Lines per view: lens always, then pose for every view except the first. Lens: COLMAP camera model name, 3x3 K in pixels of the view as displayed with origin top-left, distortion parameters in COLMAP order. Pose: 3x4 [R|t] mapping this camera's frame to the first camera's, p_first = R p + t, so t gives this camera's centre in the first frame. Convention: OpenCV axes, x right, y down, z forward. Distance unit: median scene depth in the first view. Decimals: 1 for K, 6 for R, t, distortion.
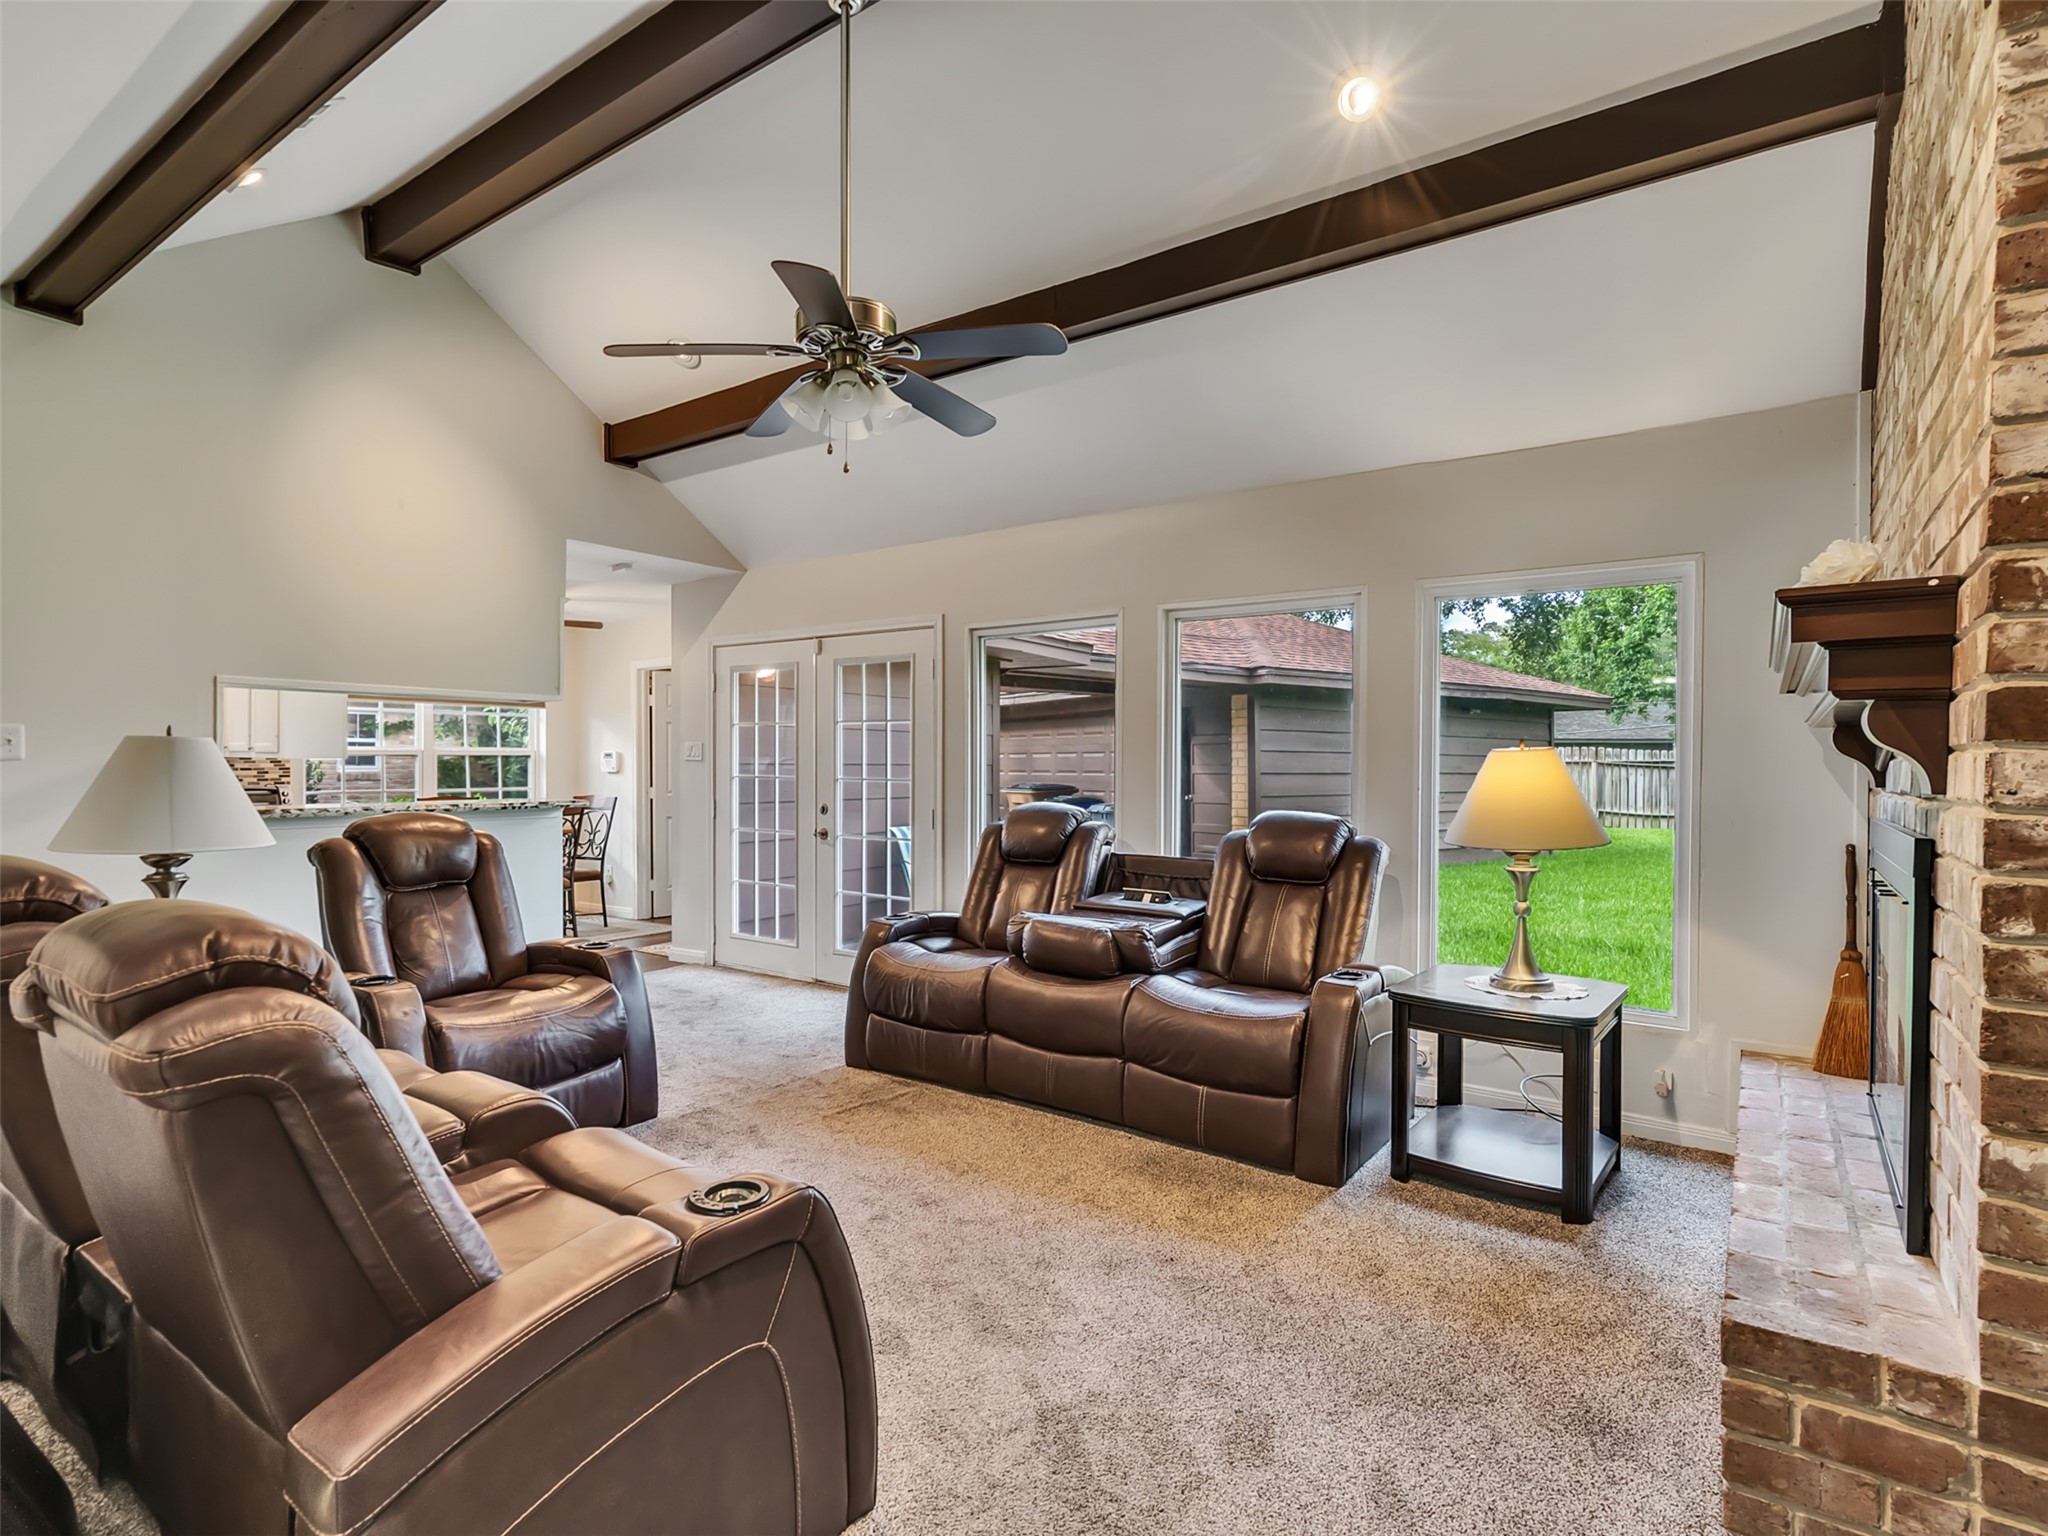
lens RADIAL K [[1046.9, 0, 1005.7], [0, 1046.9, 768.0], [0, 0, 1]] dist [-0.004649, 0.004002]
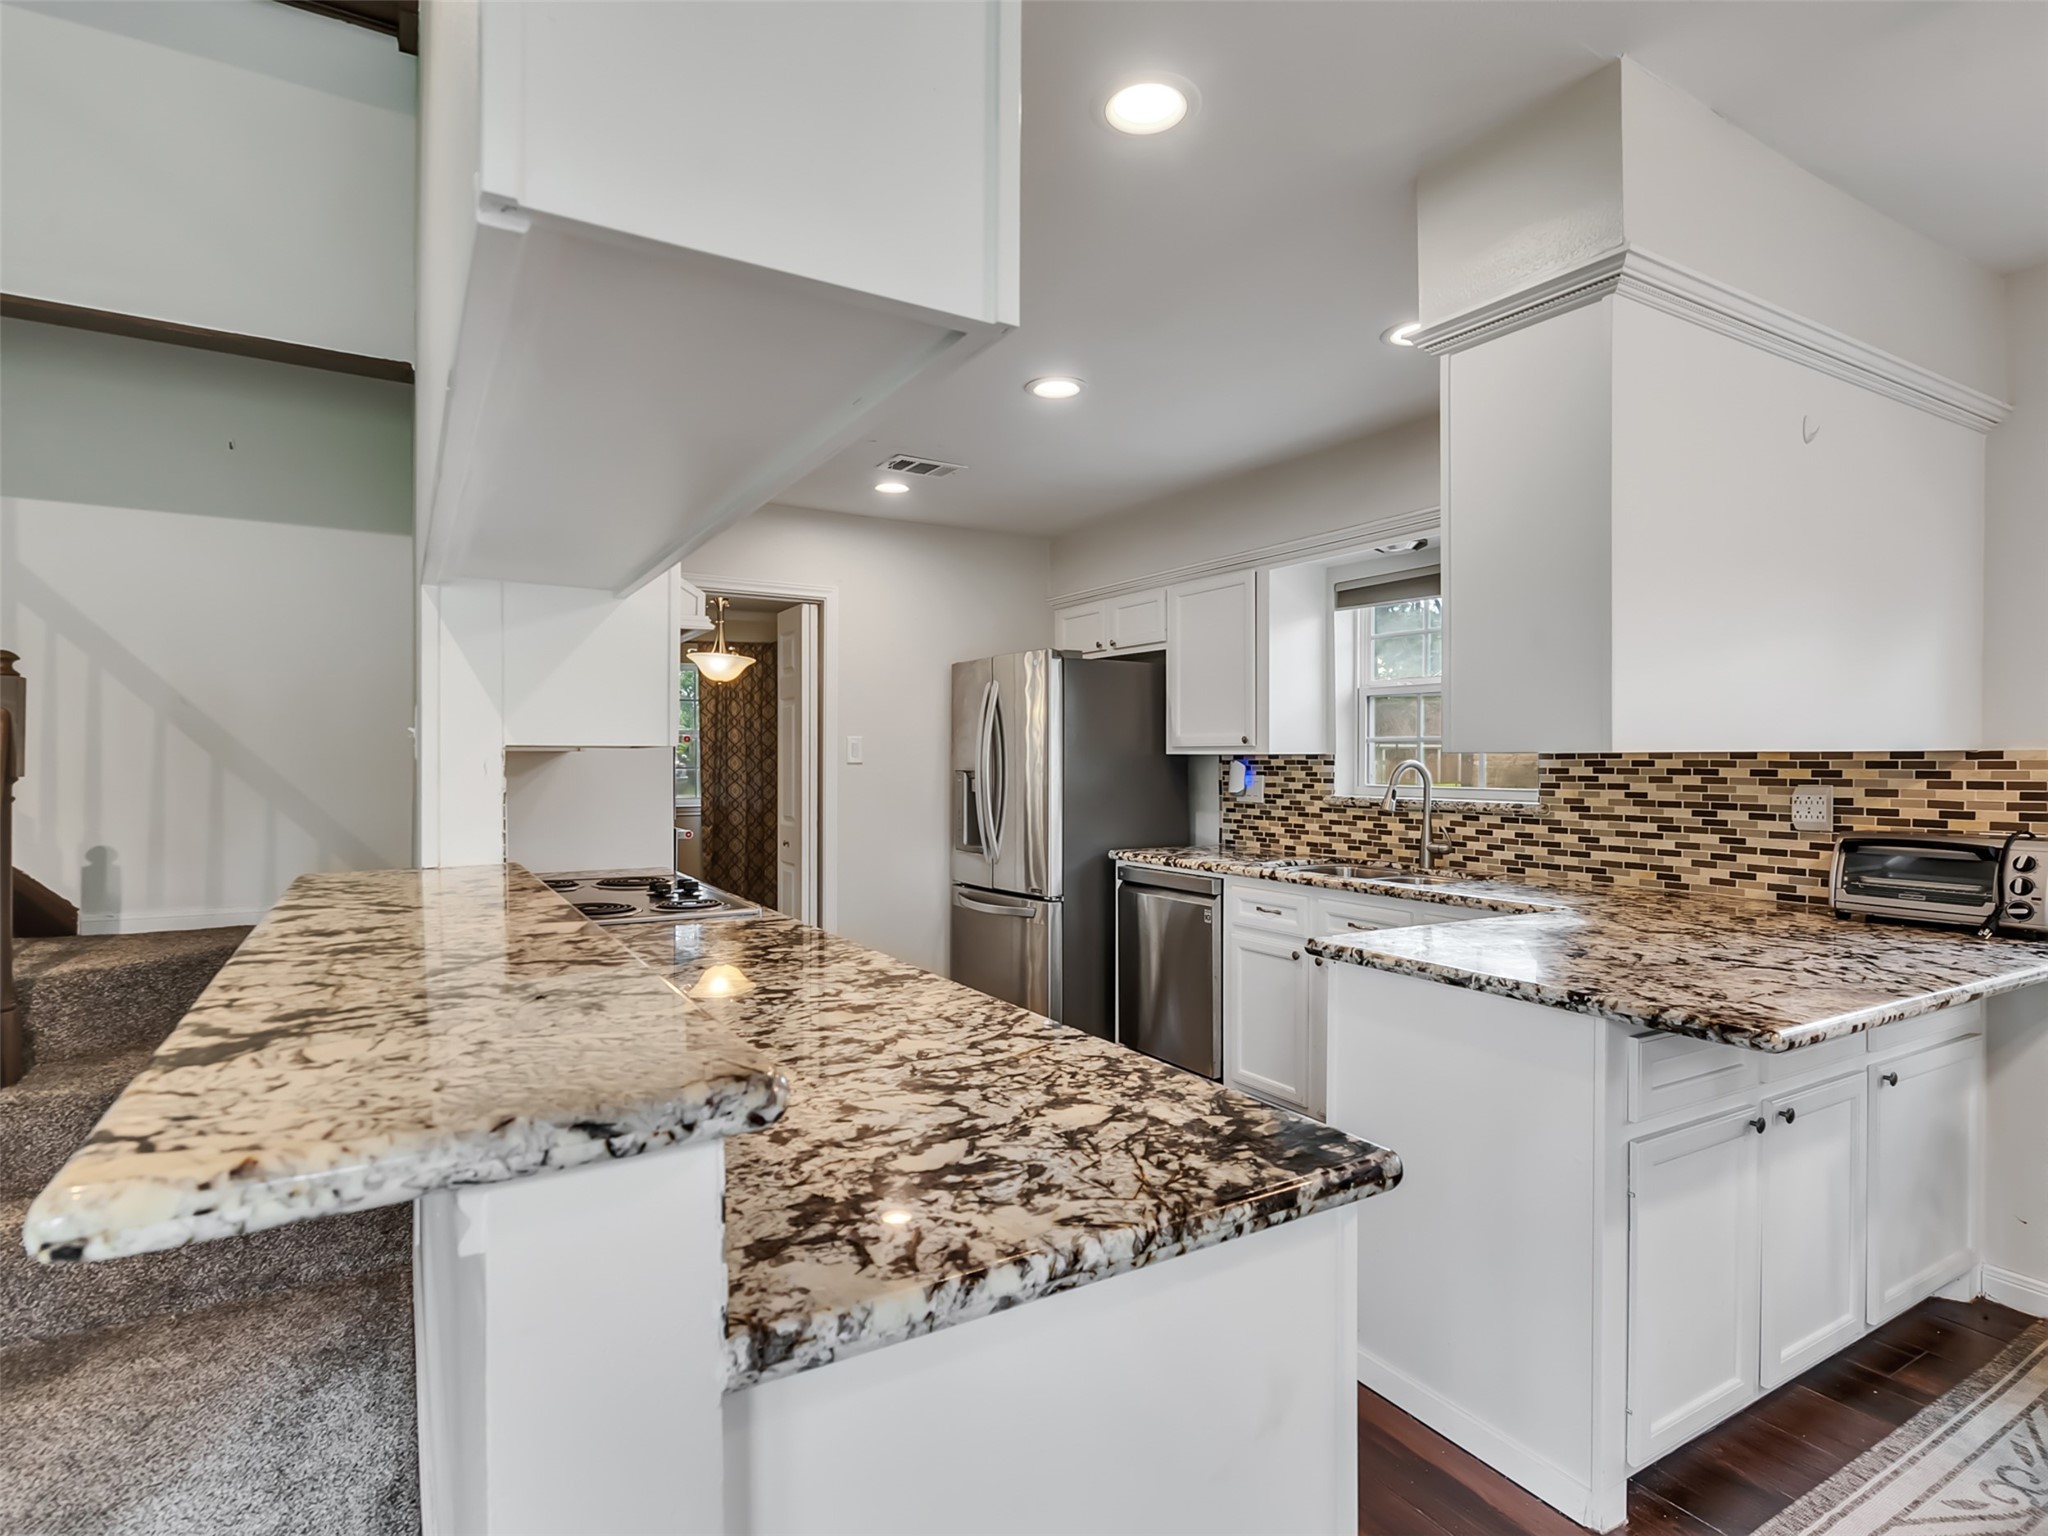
lens RADIAL K [[1046.9, 0, 1011.7], [0, 1046.9, 768.1], [0, 0, 1]] dist [-0.004649, 0.004002]
pose [[-0.401729, 0.004208, -0.915749, -0.518191], [-0.006628, 0.999950, 0.007503, -0.010089], [0.915735, 0.009084, -0.401680, 1.644249]]
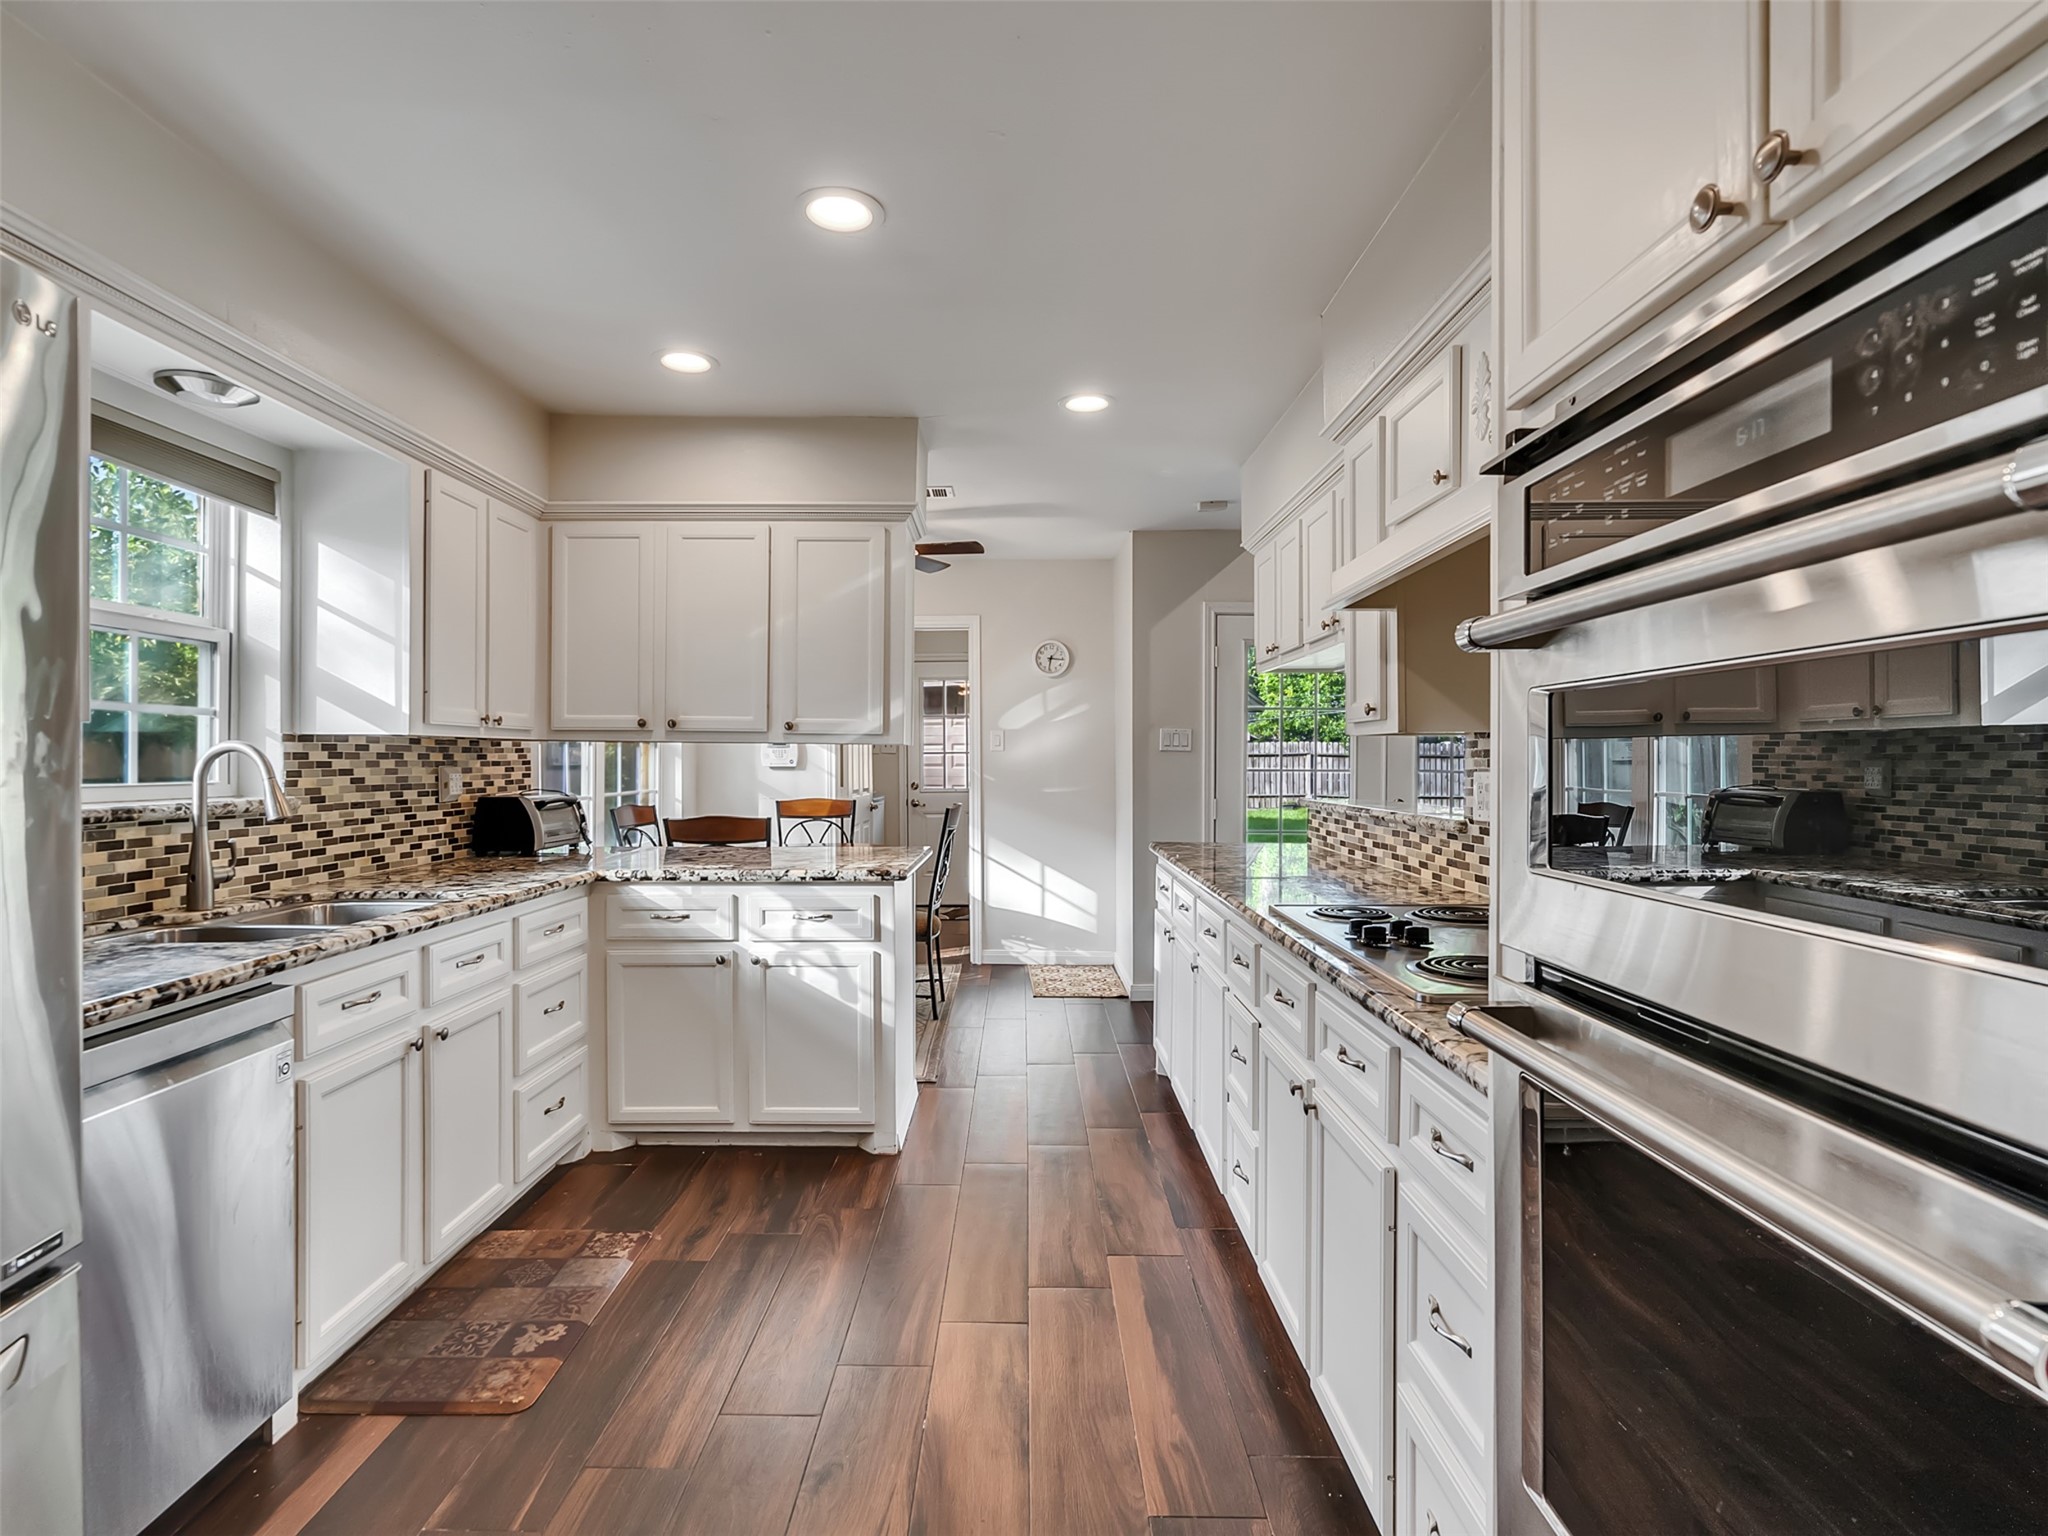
lens RADIAL K [[1046.9, 0, 1016.8], [0, 1046.9, 761.0], [0, 0, 1]] dist [-0.004649, 0.004002]
pose [[0.811977, -0.001122, 0.583688, -1.622814], [0.002452, 0.999996, -0.001489, 0.002841], [-0.583684, 0.002640, 0.811977, 0.752746]]
